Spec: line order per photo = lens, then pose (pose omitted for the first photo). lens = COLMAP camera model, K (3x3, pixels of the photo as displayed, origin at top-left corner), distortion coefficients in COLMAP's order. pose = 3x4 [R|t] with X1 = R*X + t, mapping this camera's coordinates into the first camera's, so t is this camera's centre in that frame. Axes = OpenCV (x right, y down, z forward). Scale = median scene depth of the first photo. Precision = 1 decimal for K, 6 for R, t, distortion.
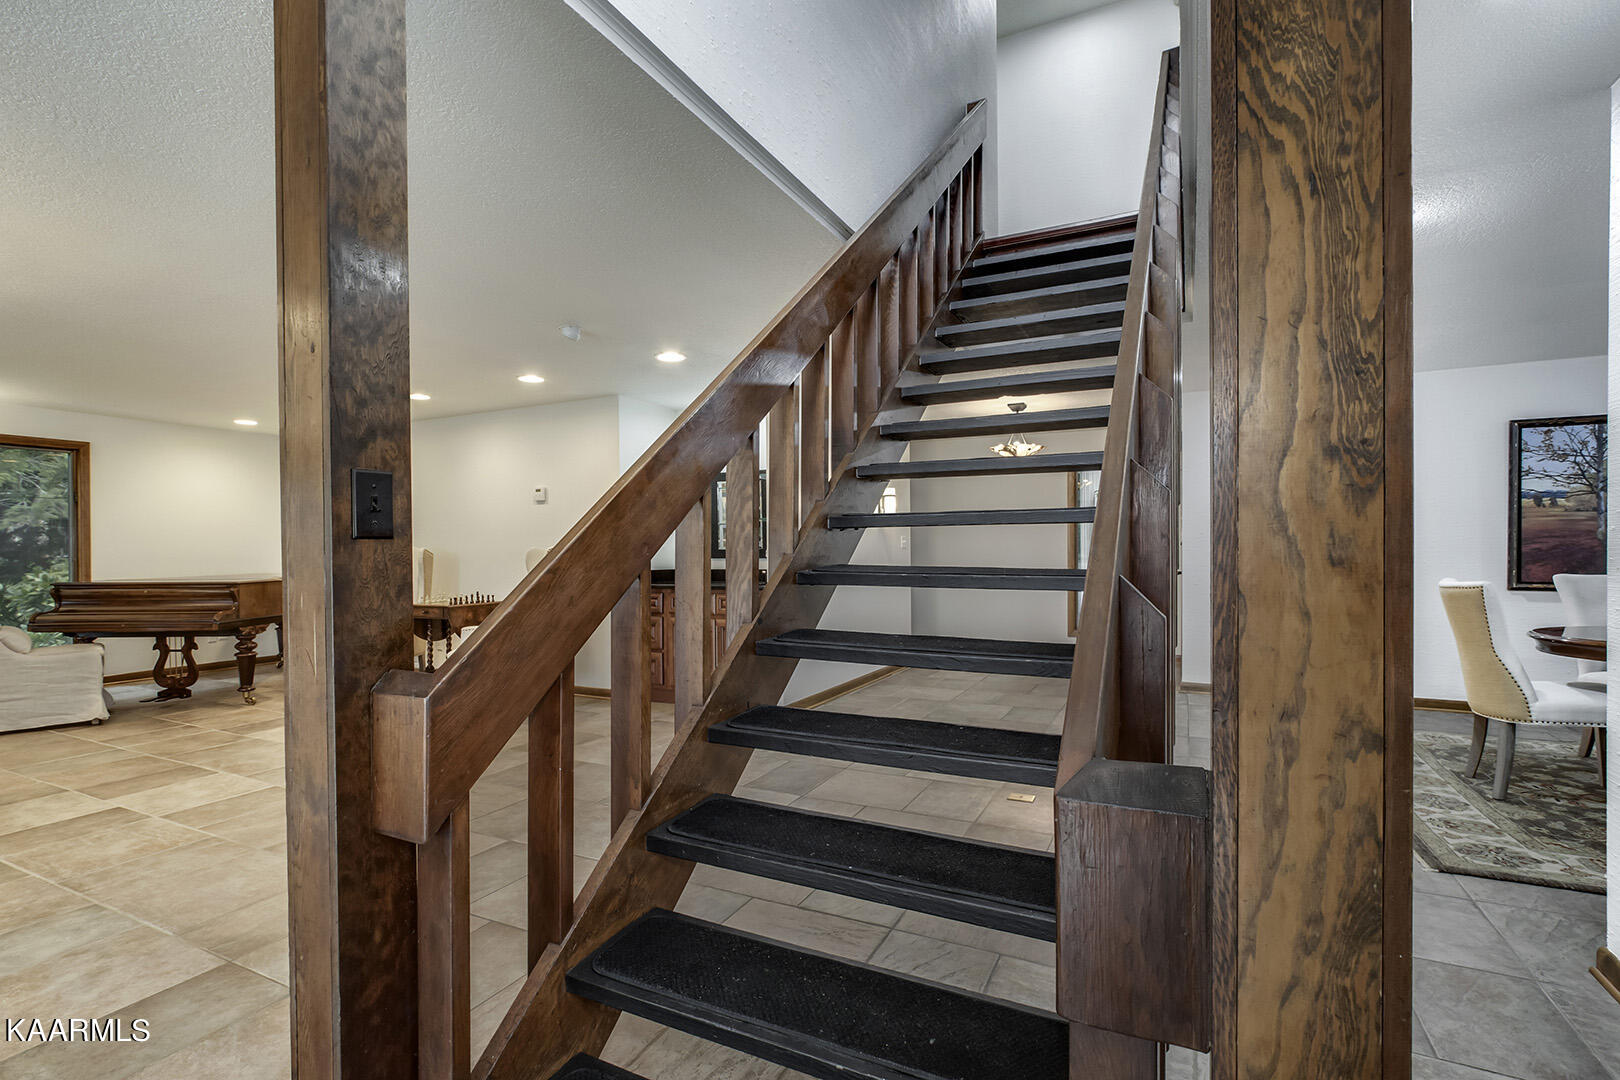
lens RADIAL K [[750.4, 0, 811.8], [0, 750.4, 549.2], [0, 0, 1]] dist [-0.006290, 0.003495]
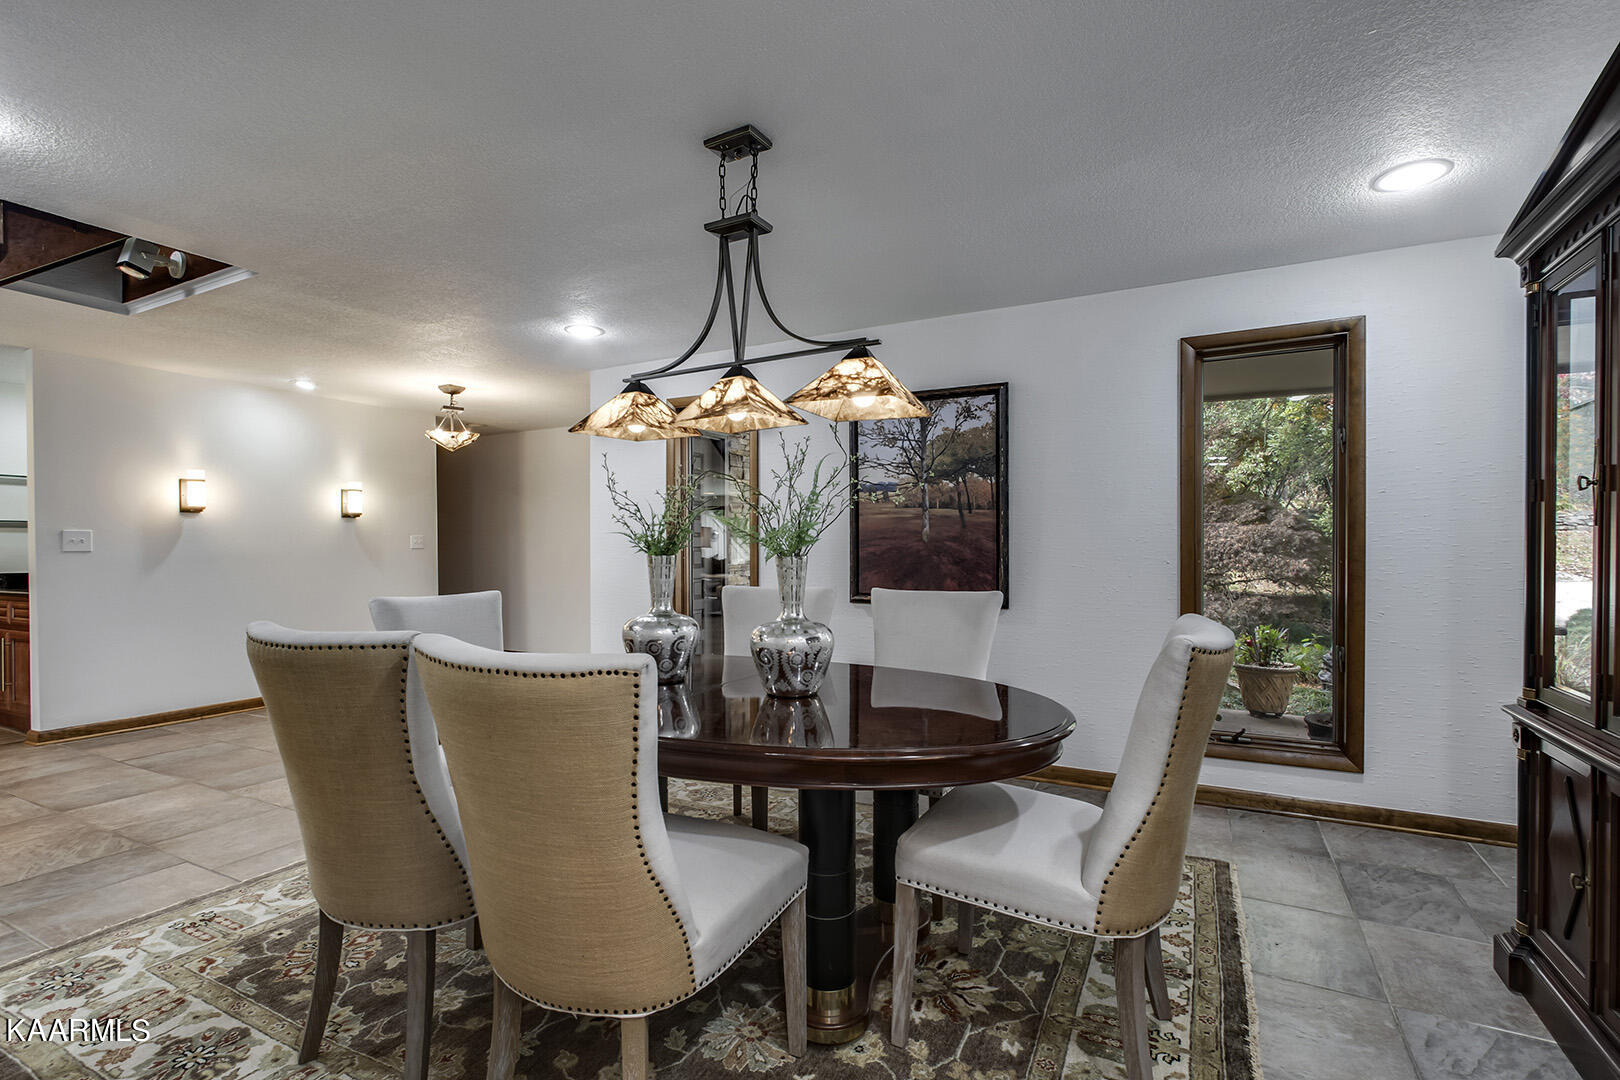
lens RADIAL K [[750.4, 0, 803.2], [0, 750.4, 550.1], [0, 0, 1]] dist [-0.006290, 0.003495]
pose [[0.999548, 0.000267, -0.030071, 0.927920], [-0.000219, 0.999999, 0.001592, -0.004896], [0.030071, -0.001585, 0.999547, 0.167864]]
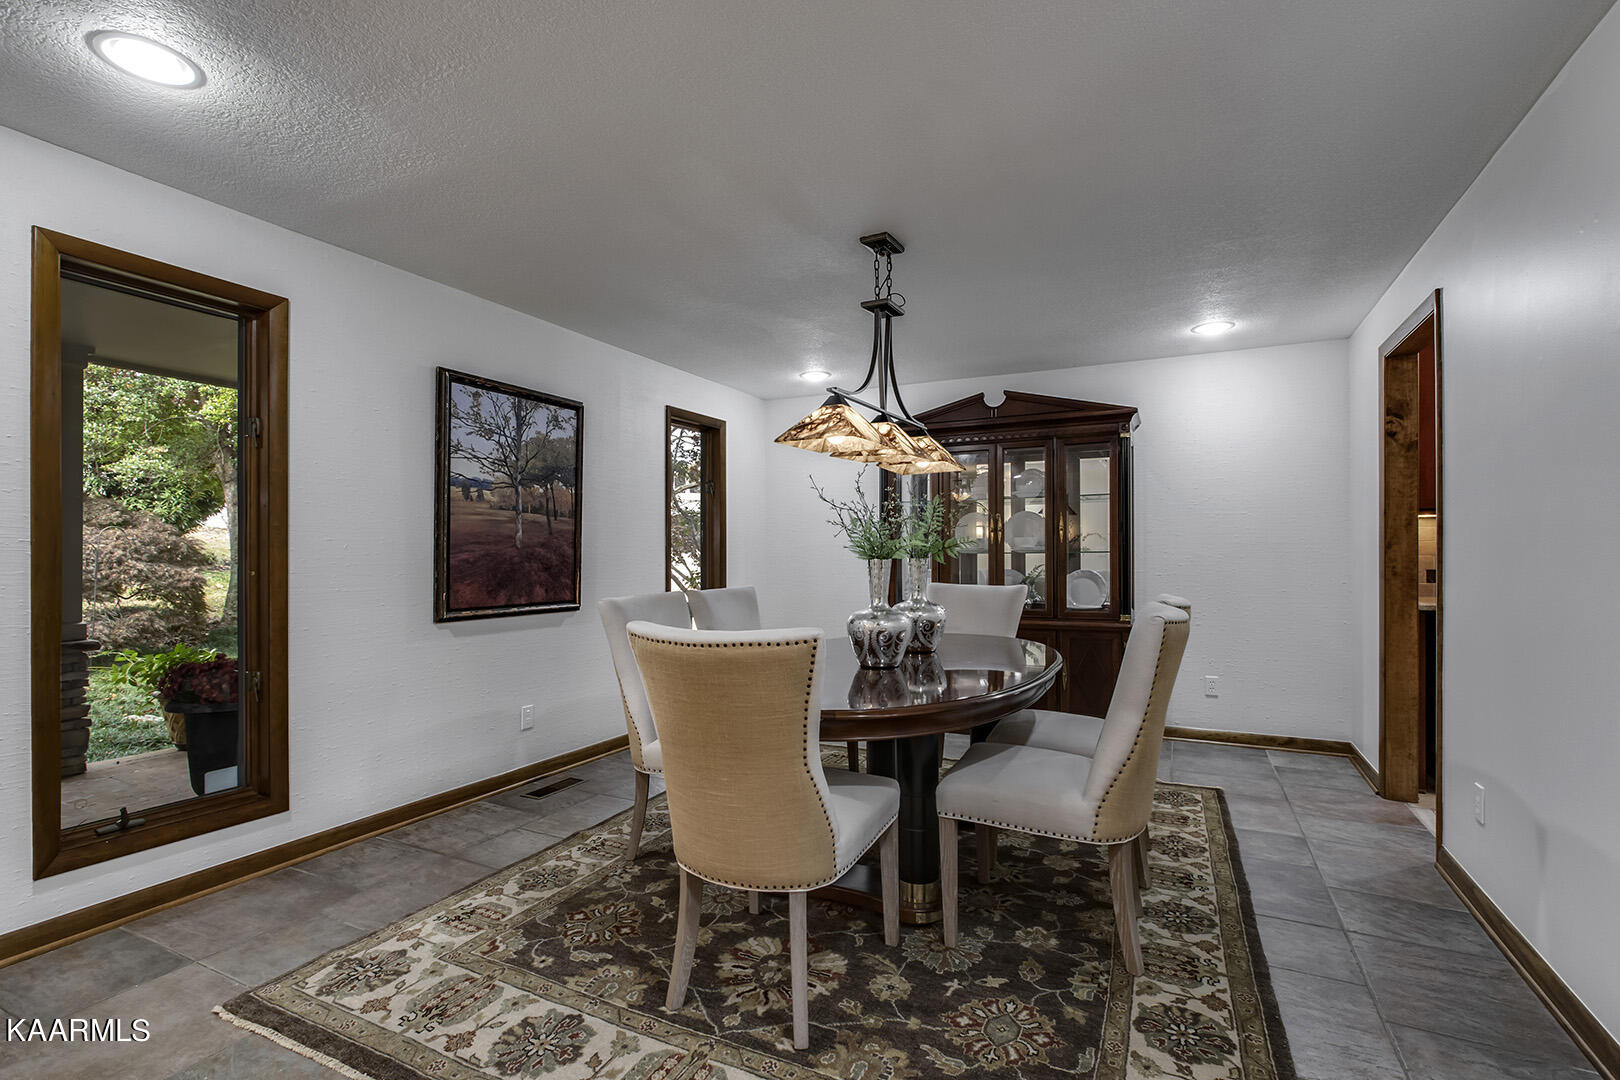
lens RADIAL K [[750.4, 0, 821.7], [0, 750.4, 551.7], [0, 0, 1]] dist [-0.006290, 0.003495]
pose [[-0.008328, 0.004886, 0.999953, 0.273601], [0.002583, 0.999985, -0.004864, -0.004119], [-0.999962, 0.002543, -0.008341, 0.681720]]
